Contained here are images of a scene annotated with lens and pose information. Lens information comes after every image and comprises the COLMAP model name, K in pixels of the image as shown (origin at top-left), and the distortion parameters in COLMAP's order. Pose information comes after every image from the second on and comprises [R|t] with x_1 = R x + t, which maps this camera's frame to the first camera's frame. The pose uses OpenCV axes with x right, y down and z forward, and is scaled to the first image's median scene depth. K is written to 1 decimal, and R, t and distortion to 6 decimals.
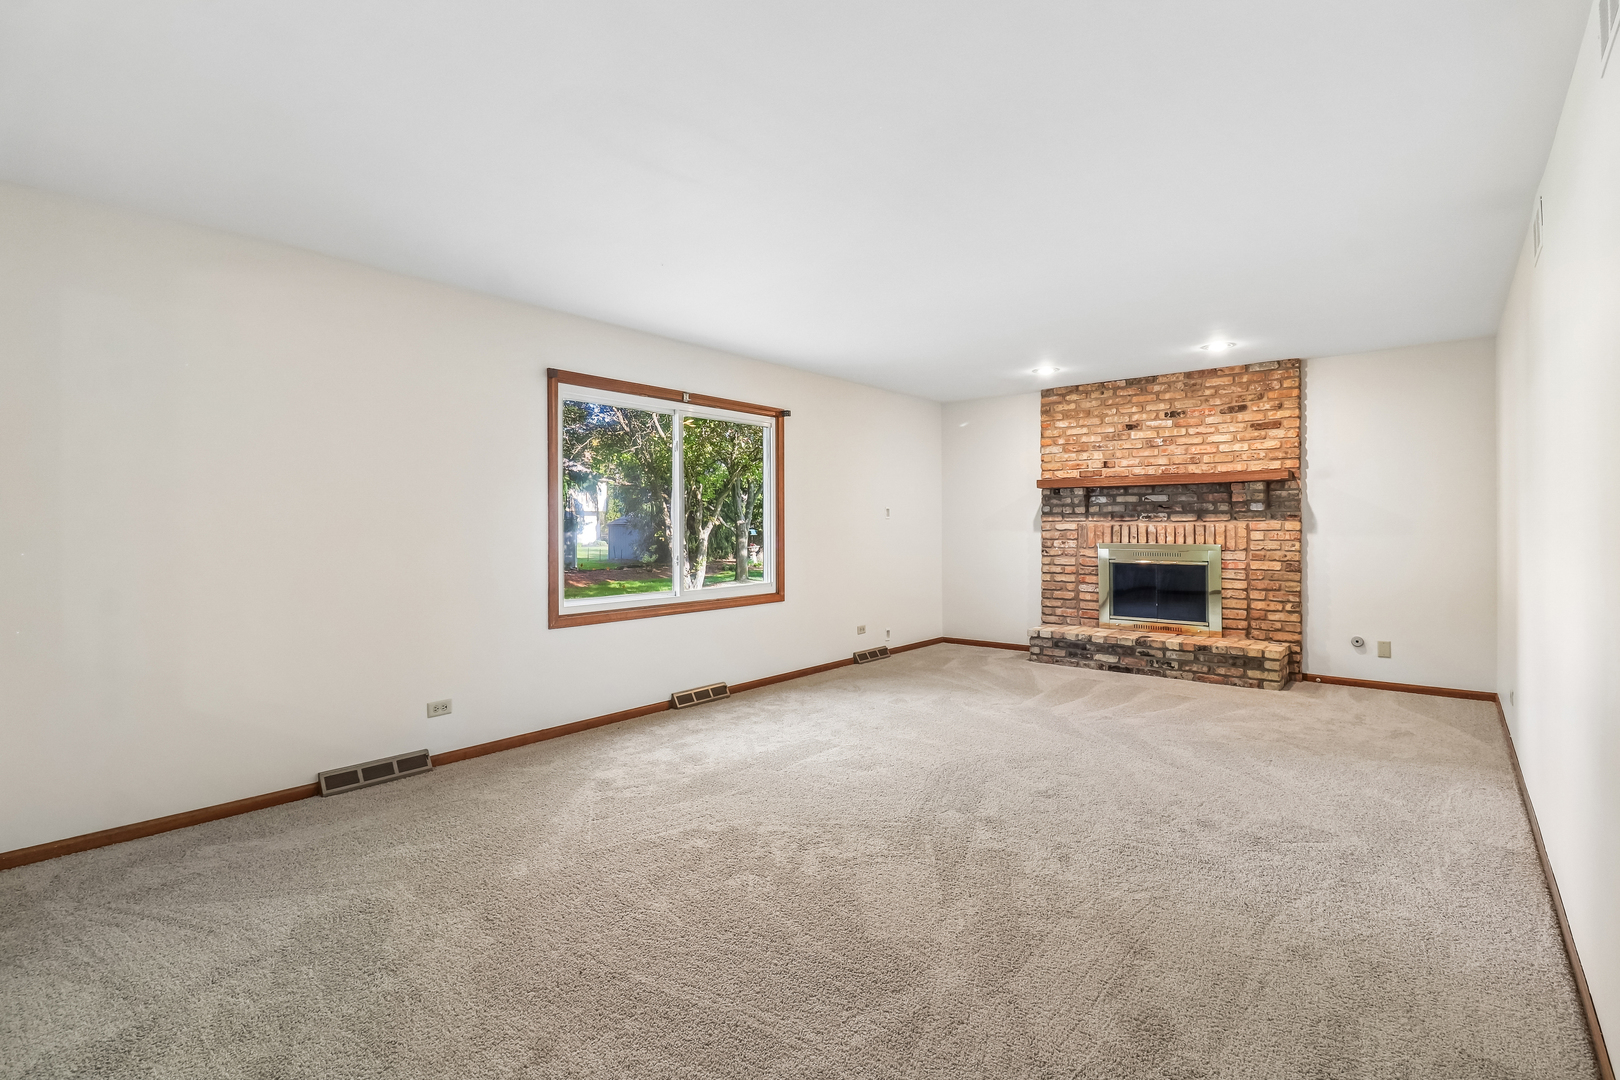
lens RADIAL K [[783.7, 0, 763.2], [0, 783.7, 525.0], [0, 0, 1]] dist [0.012431, -0.012754]
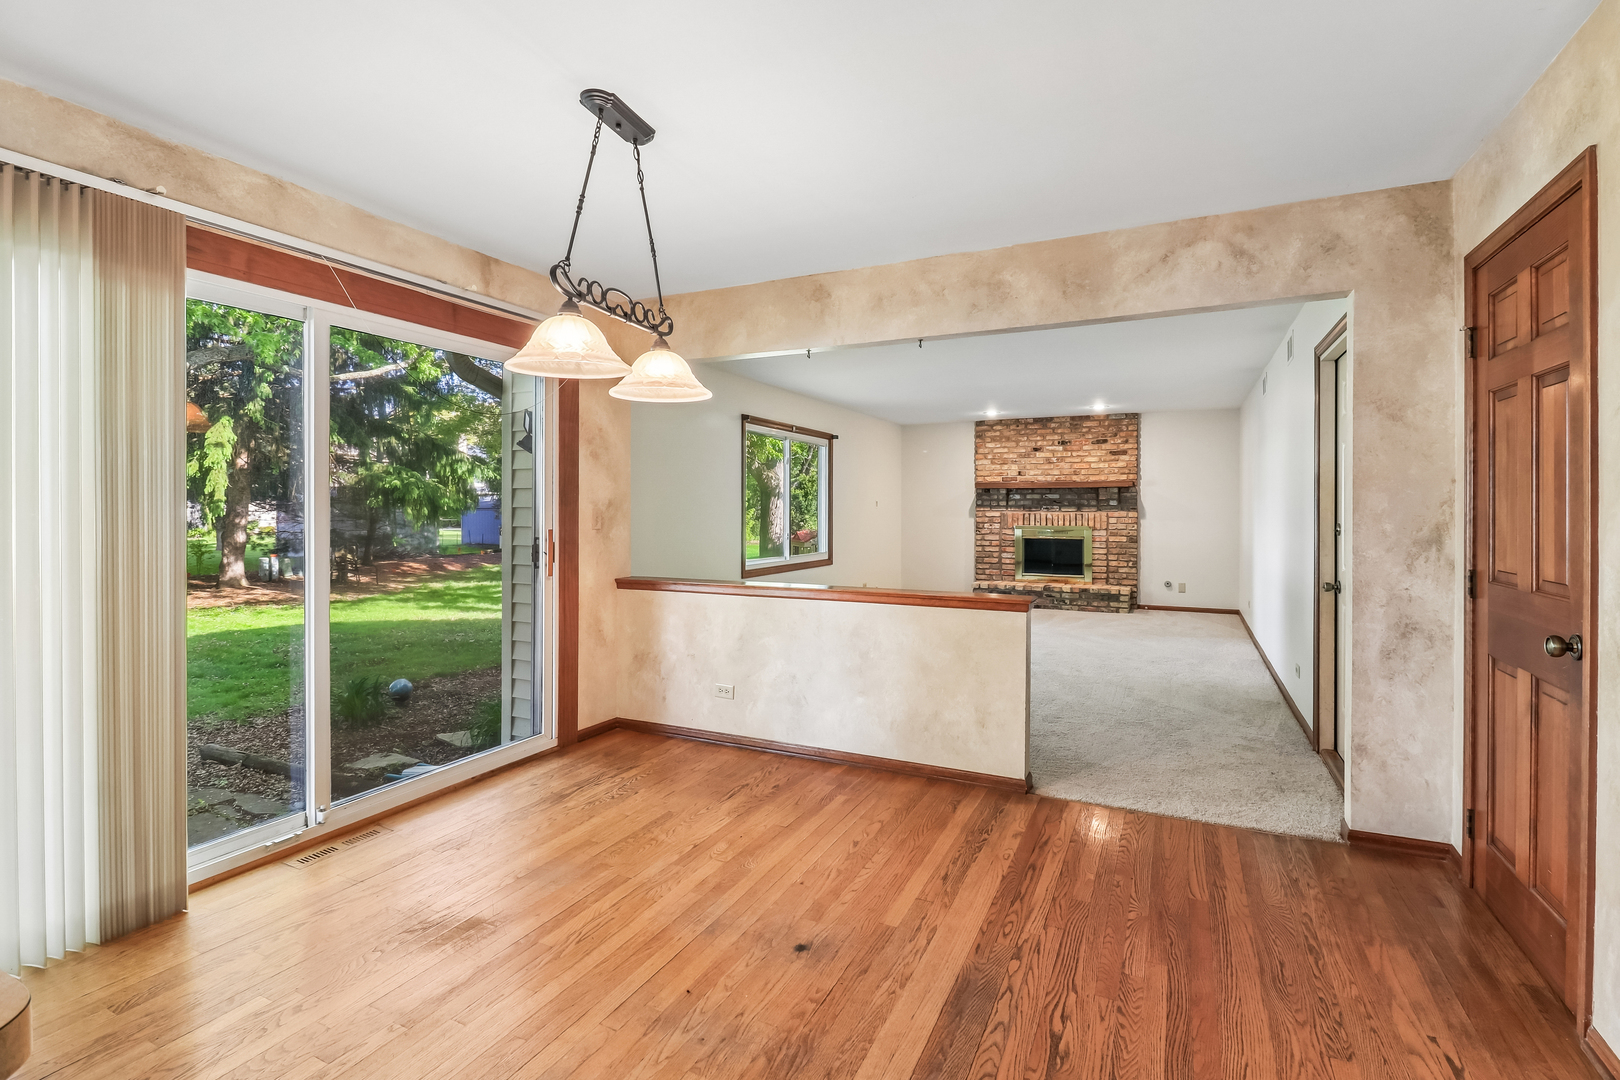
lens RADIAL K [[783.7, 0, 775.4], [0, 783.7, 513.1], [0, 0, 1]] dist [0.012431, -0.012754]
pose [[0.971966, 0.004361, 0.235082, -0.427148], [-0.005702, 0.999971, 0.005022, -0.006316], [-0.235053, -0.006222, 0.971963, -0.408582]]
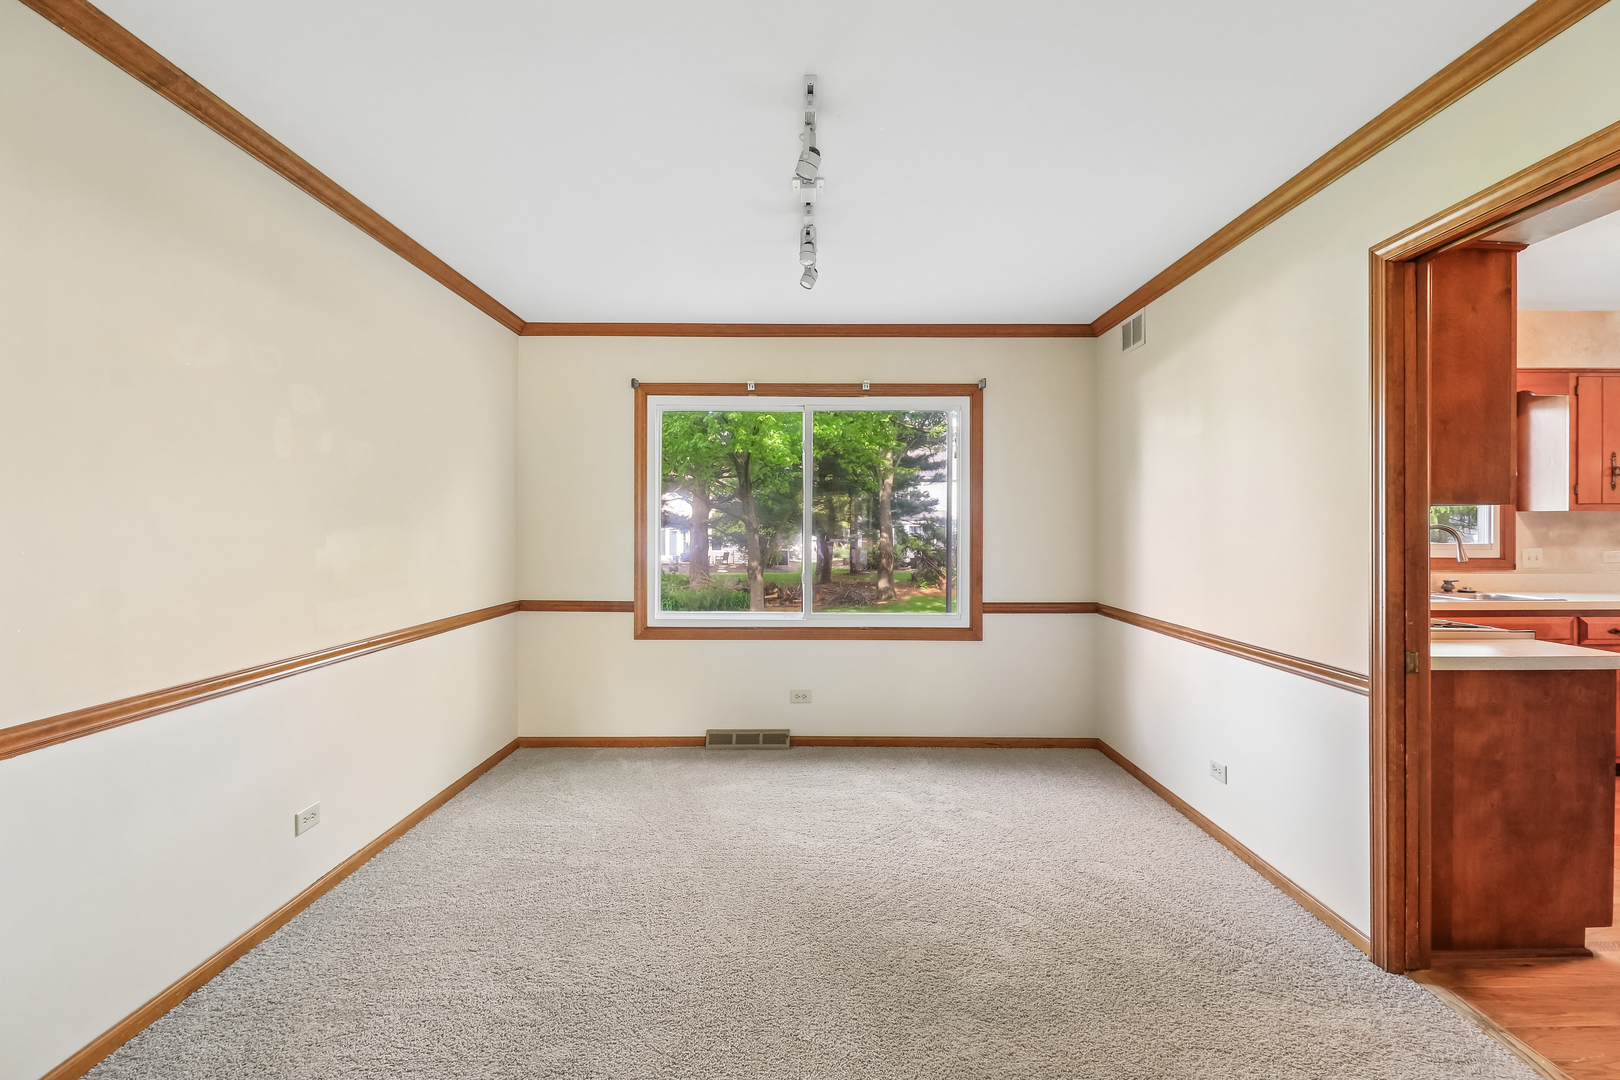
lens RADIAL K [[677.3, 0, 832.9], [0, 677.3, 530.9], [0, 0, 1]] dist [0.000550, -0.006322]
pose [[0.661783, -0.002501, -0.749691, 0.423326], [-0.004385, 0.999964, -0.007207, -0.001909], [0.749683, 0.008057, 0.661748, 0.470073]]
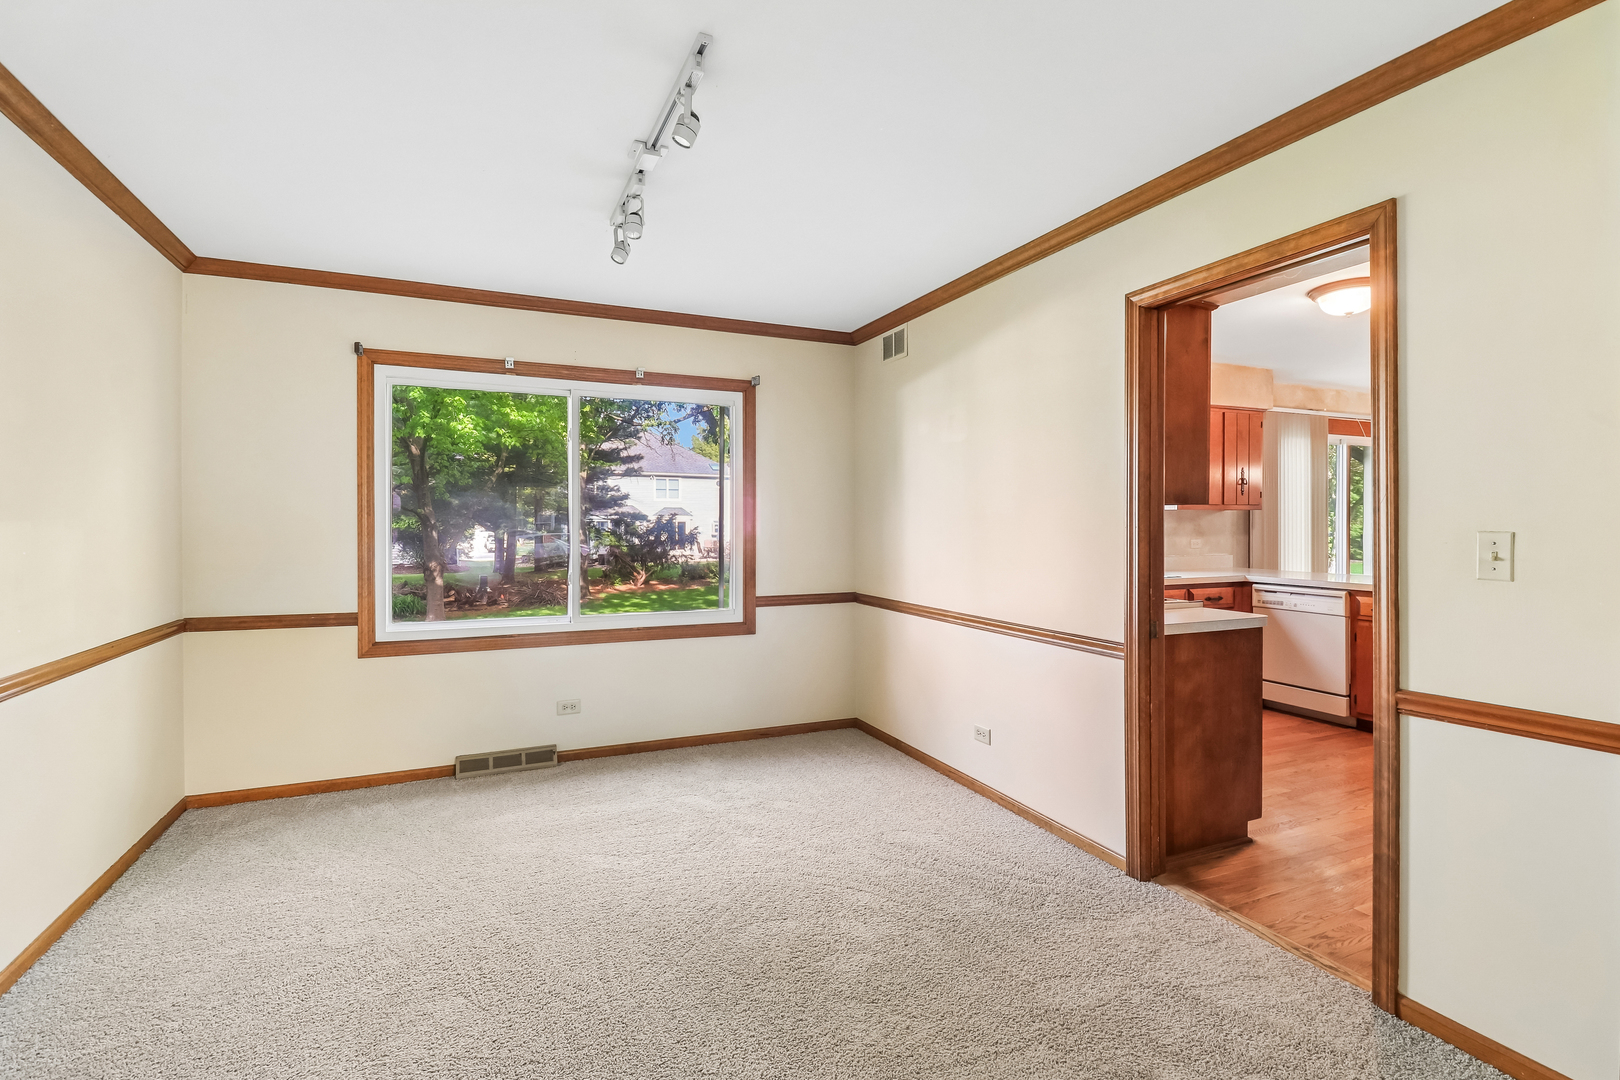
lens RADIAL K [[677.3, 0, 809.3], [0, 677.3, 529.3], [0, 0, 1]] dist [0.000550, -0.006322]
pose [[0.891353, -0.002769, -0.453300, 0.374909], [0.001467, 0.999994, -0.003223, -0.001874], [0.453307, 0.002208, 0.891352, 0.442713]]
